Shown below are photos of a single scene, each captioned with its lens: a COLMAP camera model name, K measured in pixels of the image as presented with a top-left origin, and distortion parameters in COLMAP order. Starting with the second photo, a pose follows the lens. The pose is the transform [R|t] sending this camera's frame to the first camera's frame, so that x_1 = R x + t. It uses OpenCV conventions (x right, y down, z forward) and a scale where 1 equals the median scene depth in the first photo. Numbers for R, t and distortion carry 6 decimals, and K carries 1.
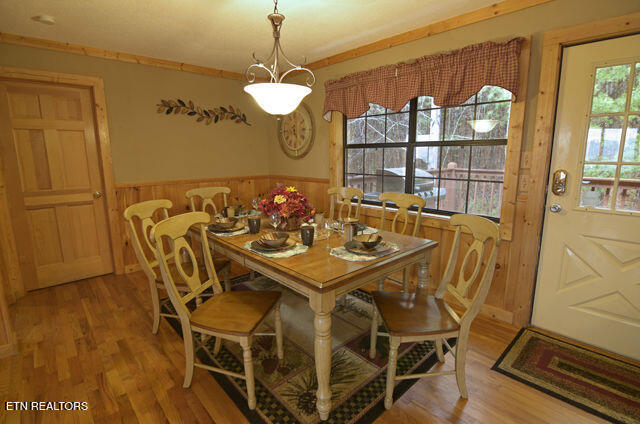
lens RADIAL K [[311.7, 0, 321.0], [0, 311.7, 209.1], [0, 0, 1]] dist [-0.016626, -0.001138]
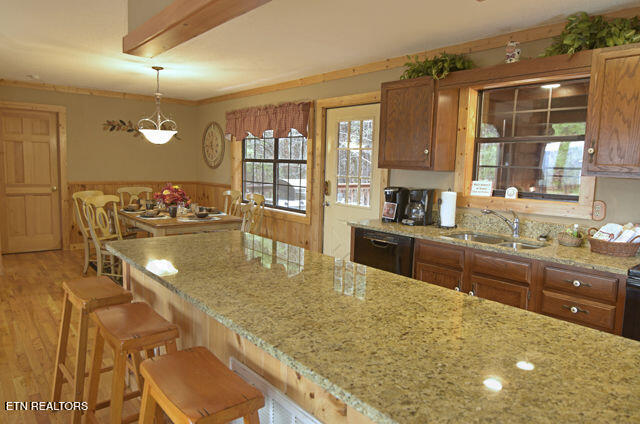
lens RADIAL K [[436.9, 0, 318.9], [0, 436.9, 210.5], [0, 0, 1]] dist [-0.000586, -0.006340]
pose [[0.997387, 0.042299, -0.058565, 0.610305], [-0.046083, 0.996832, -0.064829, 0.131884], [0.055638, 0.067358, 0.996176, -0.931892]]
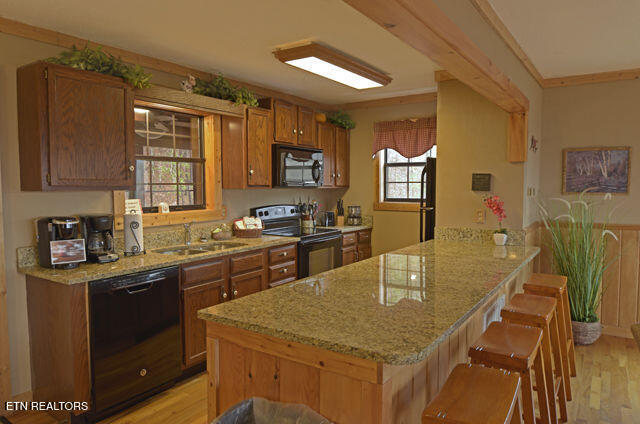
lens RADIAL K [[436.9, 0, 319.5], [0, 436.9, 210.1], [0, 0, 1]] dist [-0.000586, -0.006340]
pose [[-0.212972, -0.048035, 0.975877, -0.231880], [0.174304, 0.980901, 0.086322, -0.028824], [-0.961385, 0.188483, -0.200531, 0.027737]]
